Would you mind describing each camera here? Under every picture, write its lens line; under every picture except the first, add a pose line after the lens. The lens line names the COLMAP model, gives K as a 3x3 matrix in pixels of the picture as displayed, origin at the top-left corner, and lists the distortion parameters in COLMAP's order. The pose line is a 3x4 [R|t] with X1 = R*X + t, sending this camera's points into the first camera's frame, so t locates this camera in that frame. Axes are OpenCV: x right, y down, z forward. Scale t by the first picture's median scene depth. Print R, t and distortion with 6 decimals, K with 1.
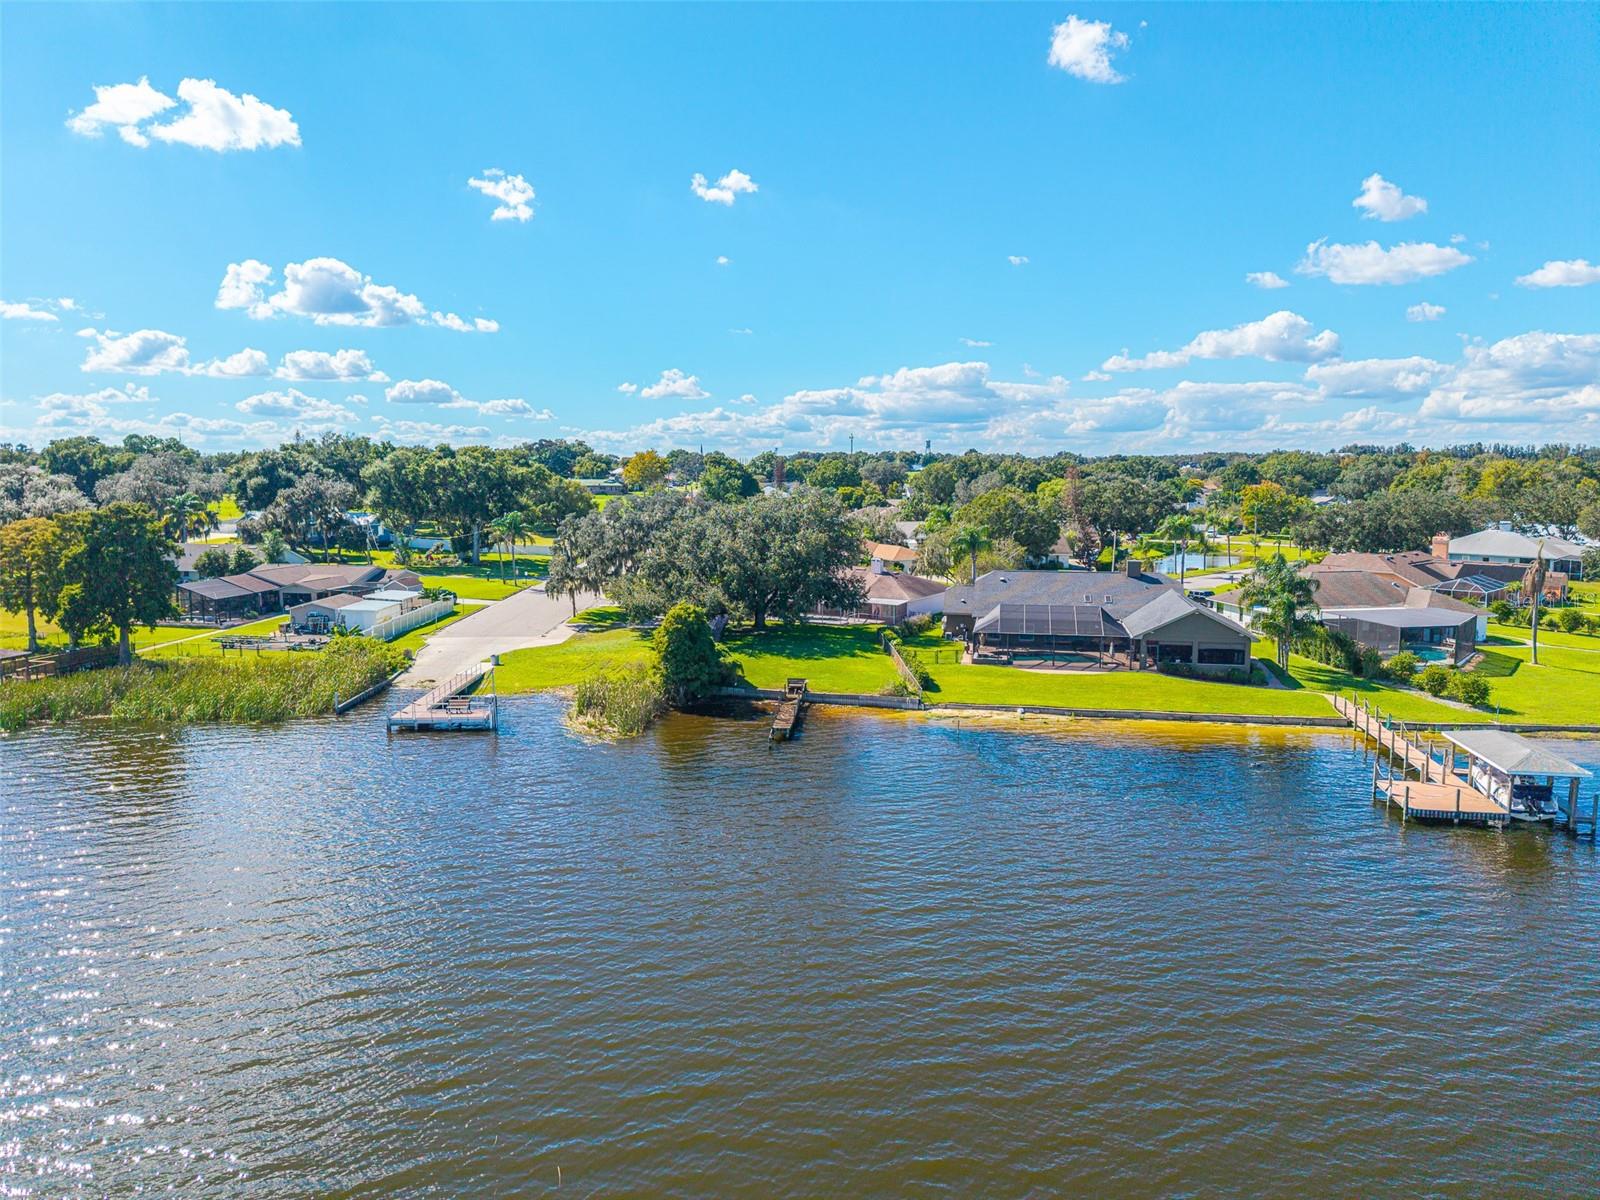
lens RADIAL K [[1136.3, 0, 769.8], [0, 1136.3, 600.4], [0, 0, 1]] dist [0.099890, -0.003974]
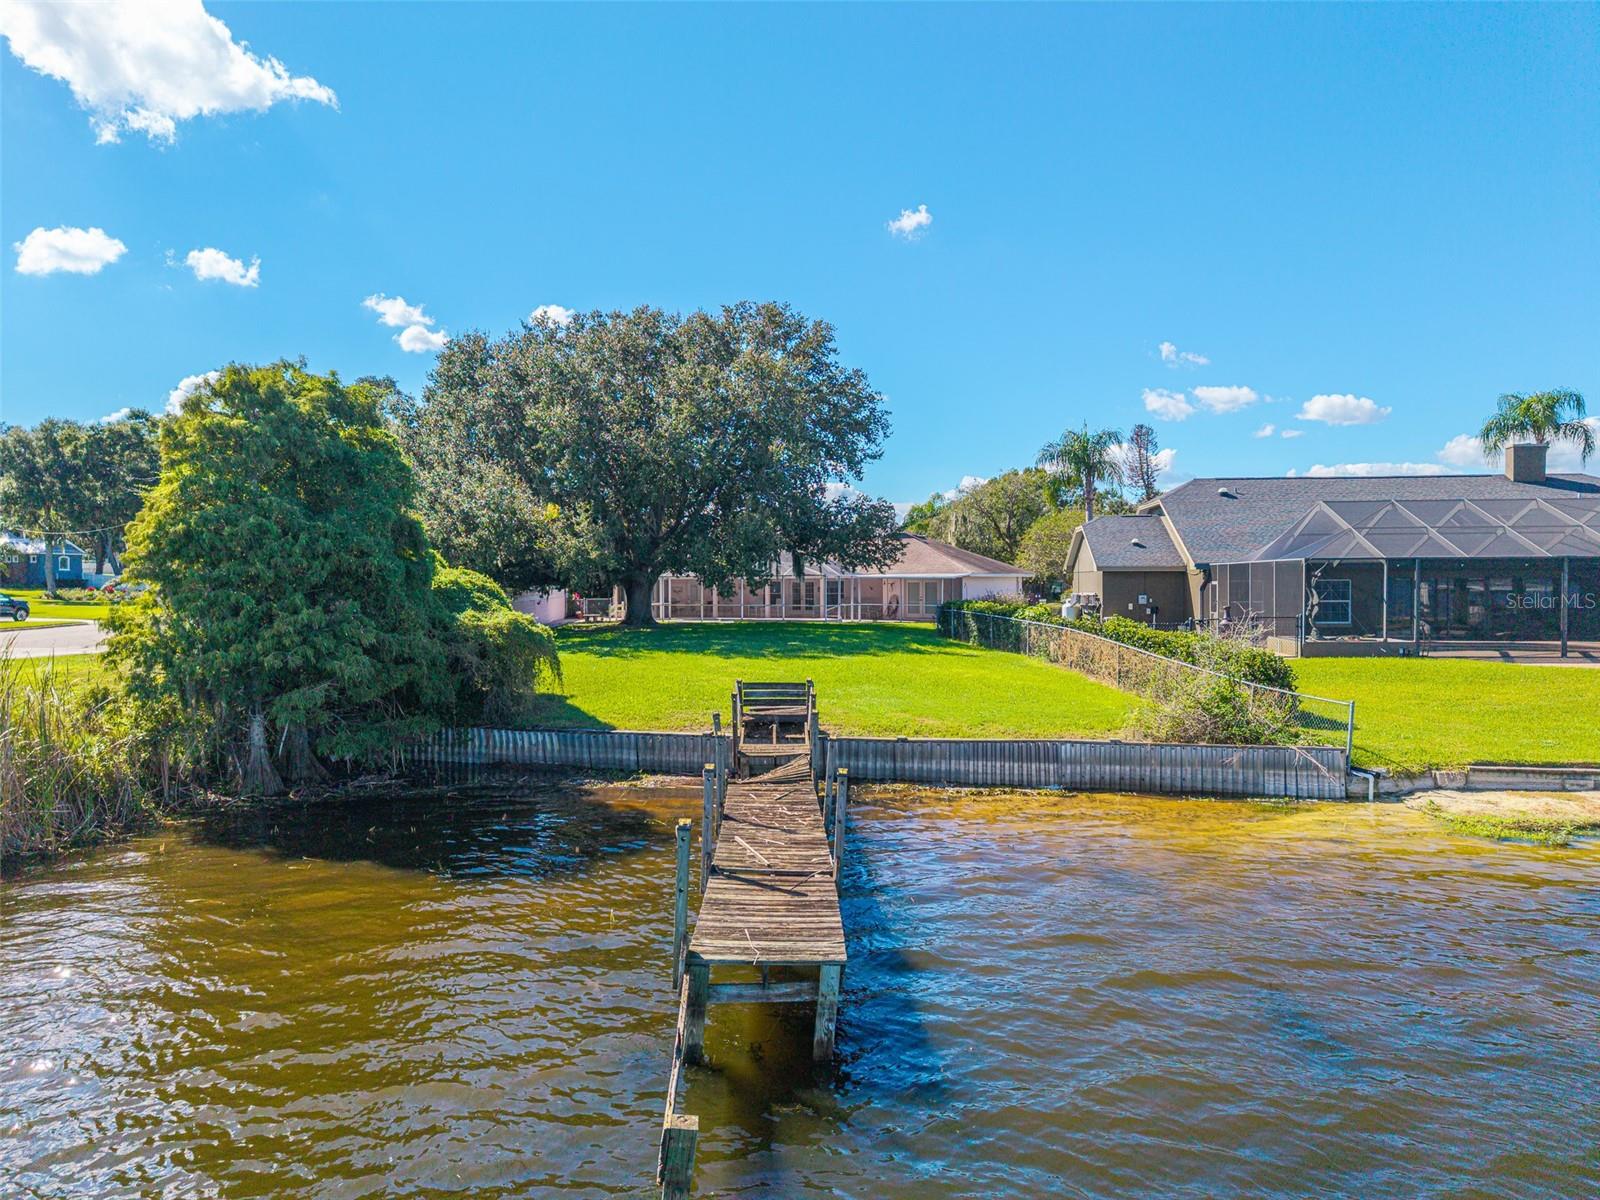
lens RADIAL K [[1070.3, 0, 800.0], [0, 1070.3, 600.0], [0, 0, 1]] dist [0.020185, -0.015309]
pose [[0.992136, 0.001331, 0.125157, 0.000345], [0.012933, 0.993501, -0.113087, 0.105593], [-0.124494, 0.113817, 0.985671, 1.058123]]
